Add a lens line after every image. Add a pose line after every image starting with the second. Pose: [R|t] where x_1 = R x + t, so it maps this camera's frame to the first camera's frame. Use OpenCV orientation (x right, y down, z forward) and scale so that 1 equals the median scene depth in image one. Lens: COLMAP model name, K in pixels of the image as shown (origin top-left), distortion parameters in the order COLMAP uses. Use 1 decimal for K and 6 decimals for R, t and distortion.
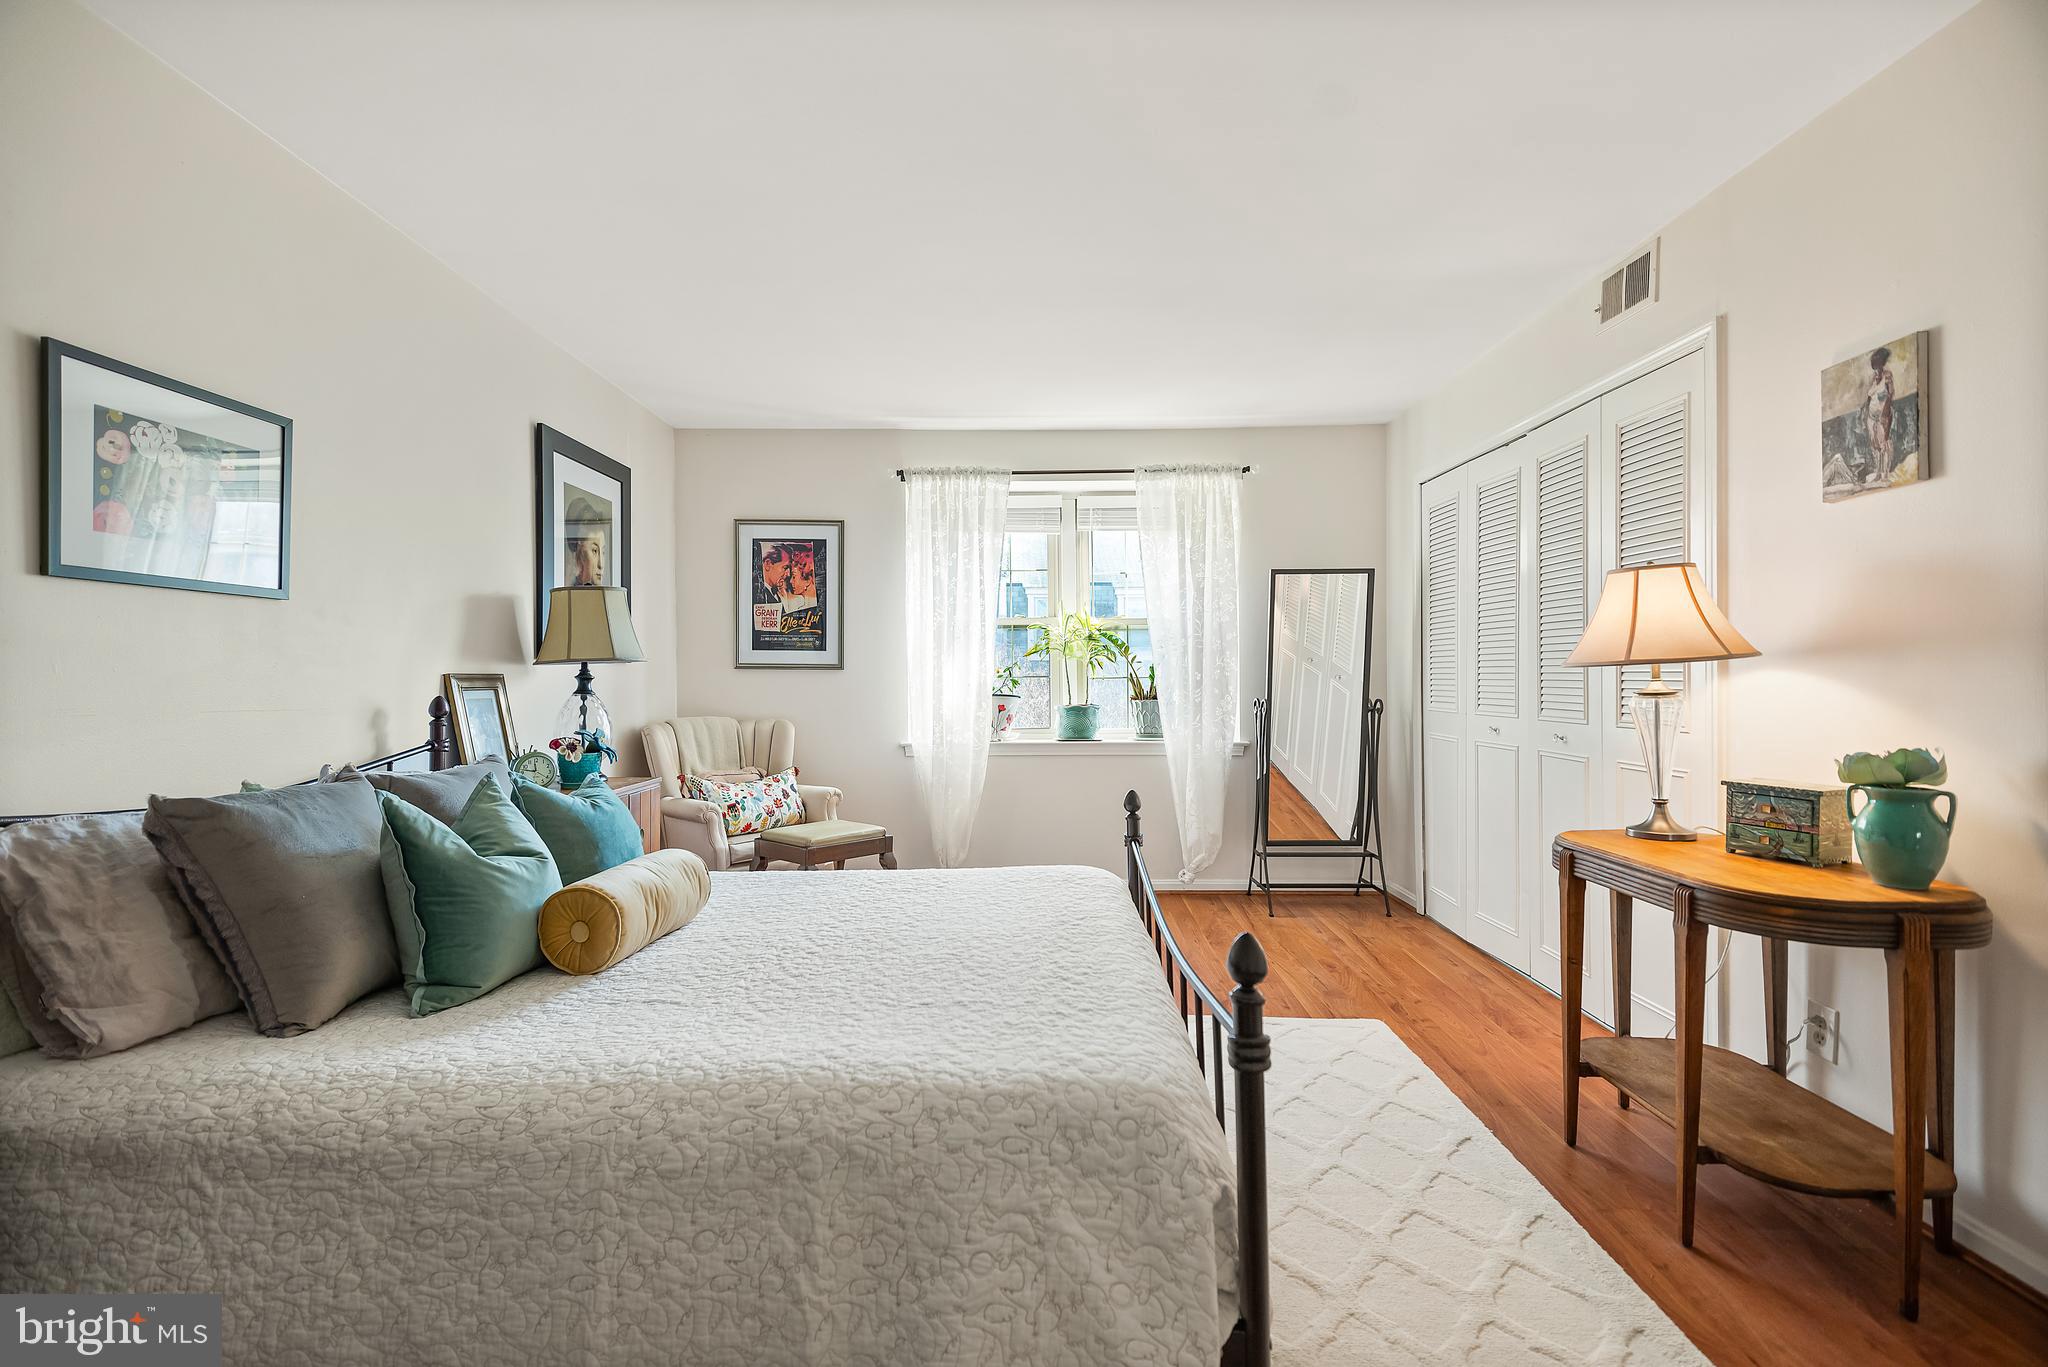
lens RADIAL K [[921.2, 0, 1056.2], [0, 921.2, 658.4], [0, 0, 1]] dist [0.051950, -0.025014]
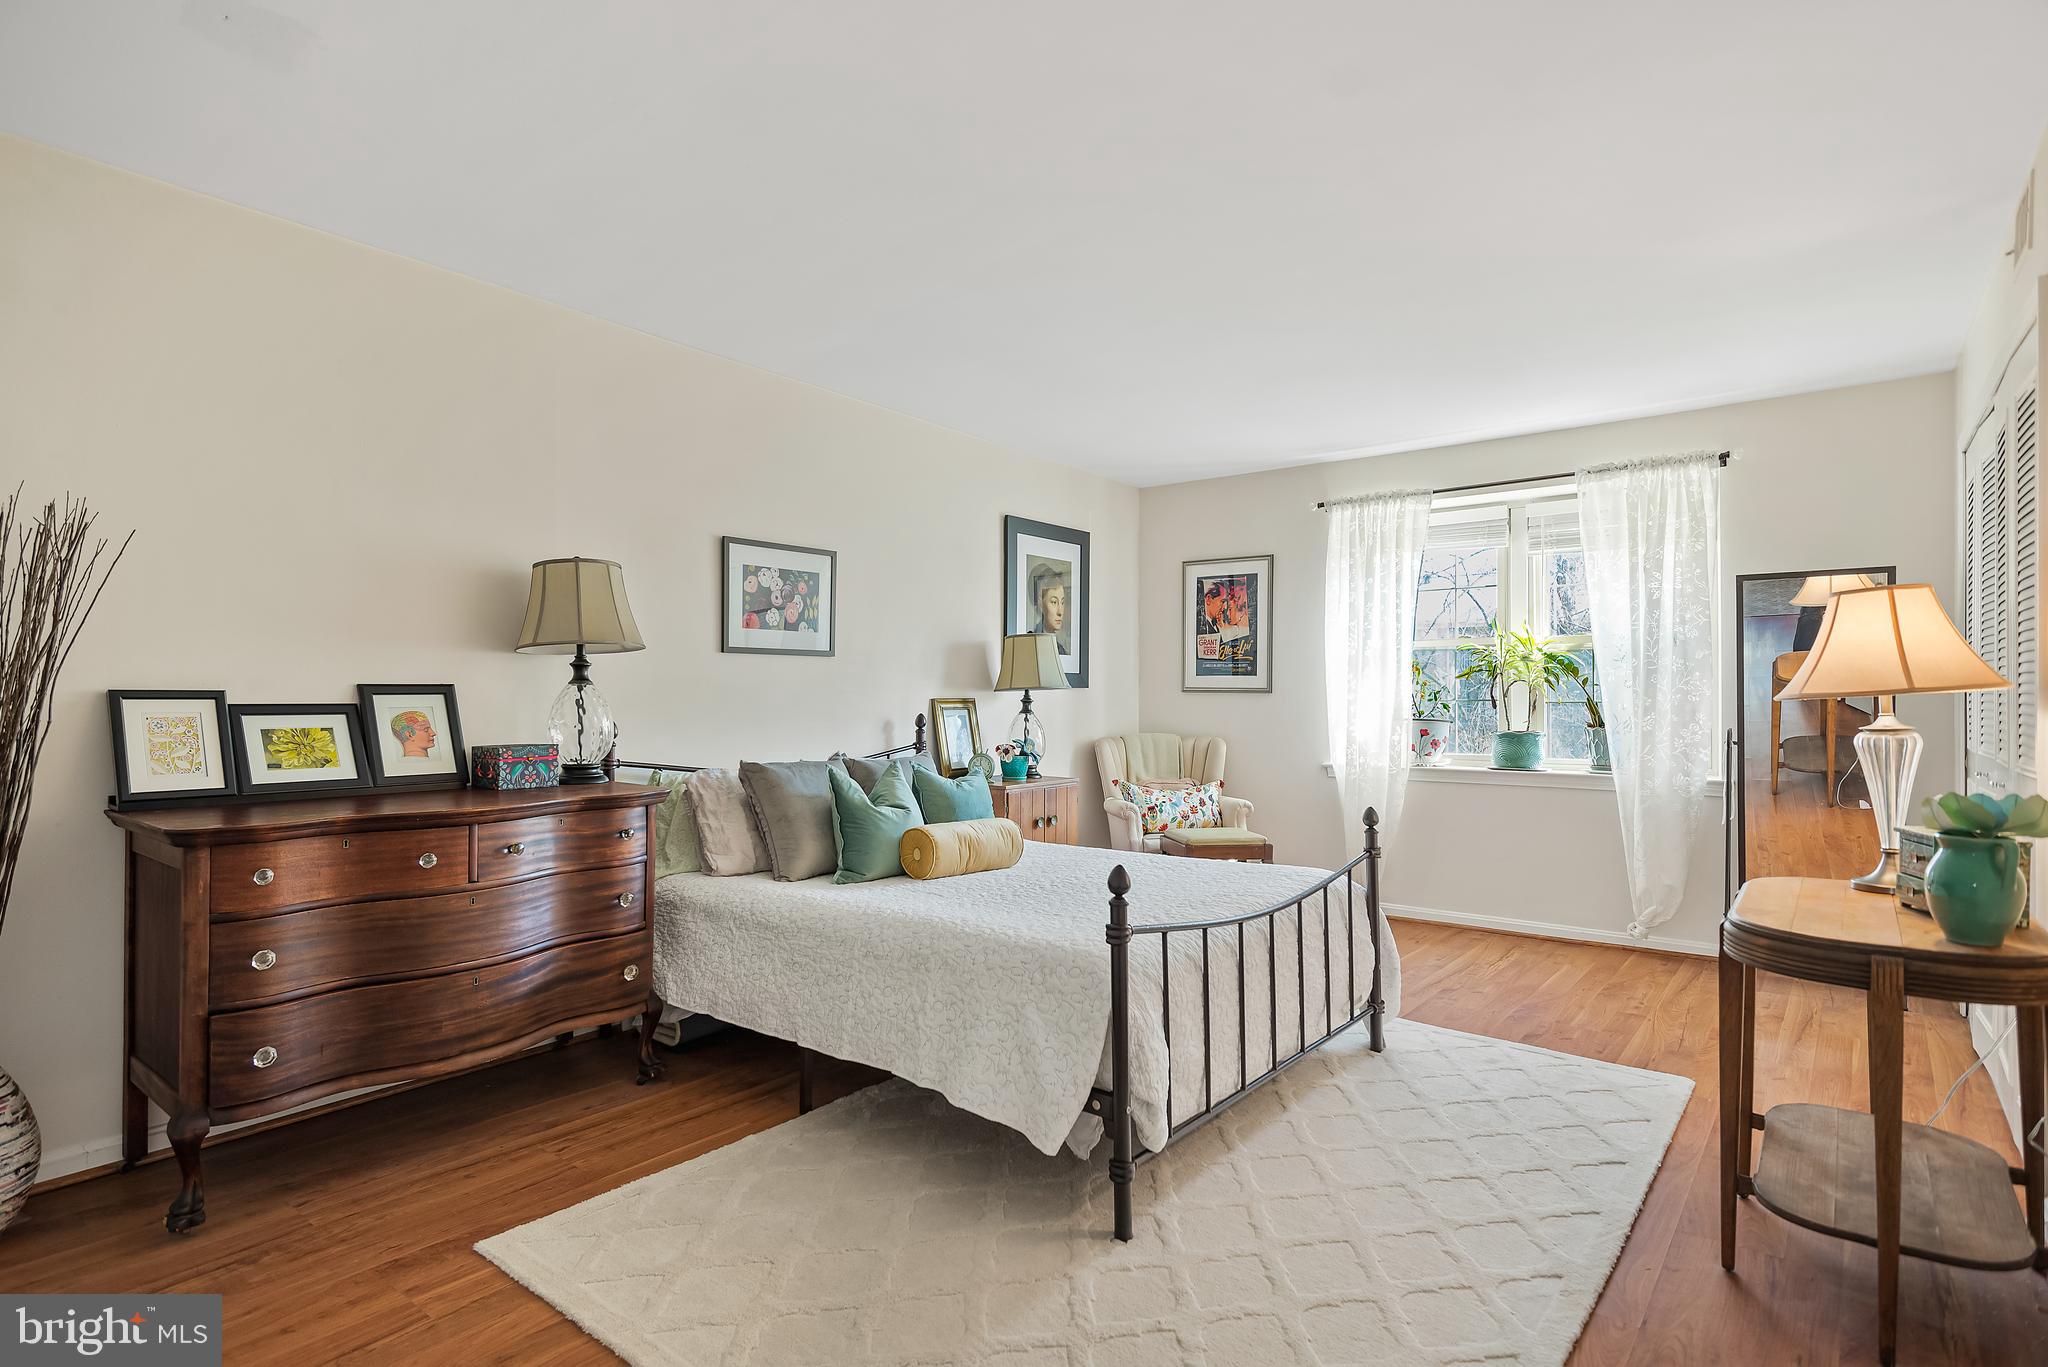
lens RADIAL K [[1078.7, 0, 1064.3], [0, 1078.7, 652.7], [0, 0, 1]] dist [0.027393, 0.000189]
pose [[0.802195, -0.020769, -0.596701, 0.331329], [0.010271, 0.999727, -0.020990, -0.011103], [0.596974, 0.010709, 0.802189, -0.156959]]
